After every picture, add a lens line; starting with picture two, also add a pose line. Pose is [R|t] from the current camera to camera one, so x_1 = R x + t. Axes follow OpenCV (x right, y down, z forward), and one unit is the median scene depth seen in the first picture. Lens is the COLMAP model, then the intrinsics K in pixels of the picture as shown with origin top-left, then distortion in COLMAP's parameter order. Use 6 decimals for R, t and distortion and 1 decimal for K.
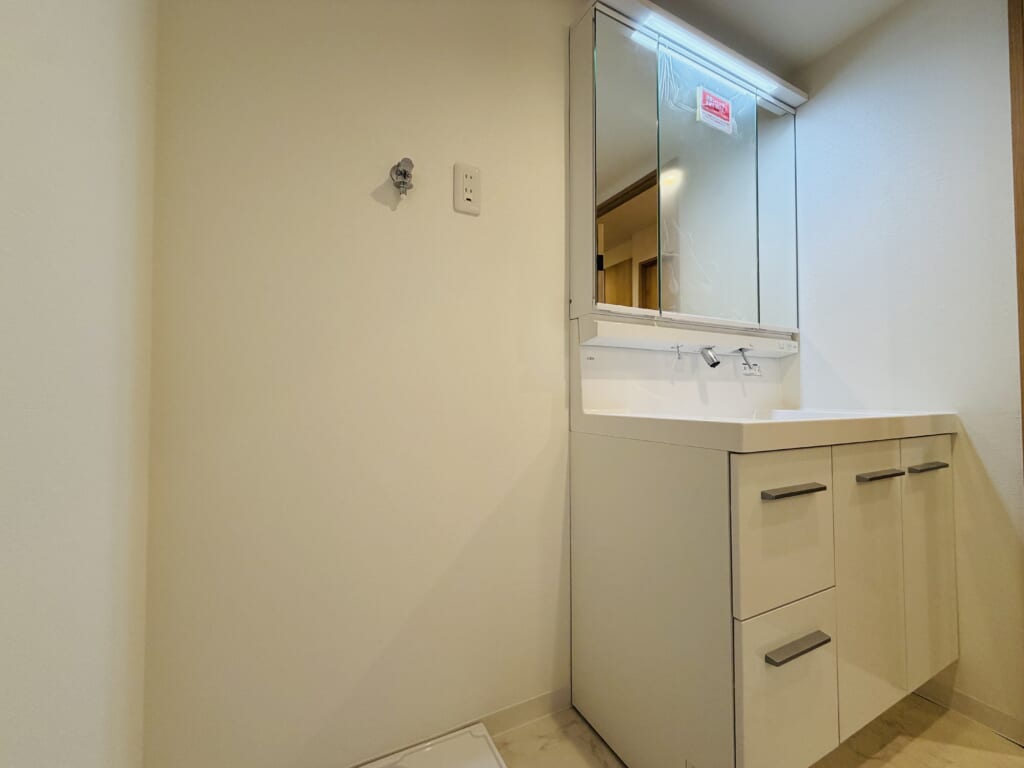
lens RADIAL K [[409.0, 0, 510.9], [0, 409.0, 382.9], [0, 0, 1]] dist [0.000119, 0.000664]
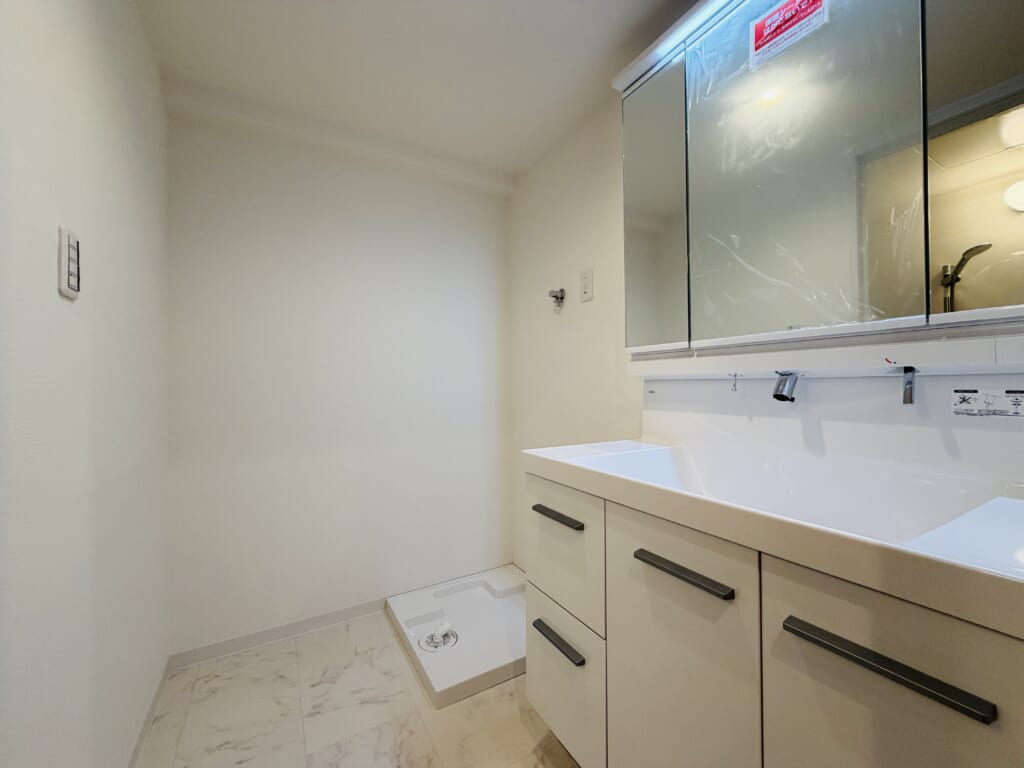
lens RADIAL K [[409.0, 0, 511.1], [0, 409.0, 384.6], [0, 0, 1]] dist [0.000119, 0.000664]
pose [[0.052473, -0.004333, -0.998613, 1.254074], [0.041753, 0.999126, -0.002141, -0.090668], [0.997749, -0.041582, 0.052608, 0.529522]]
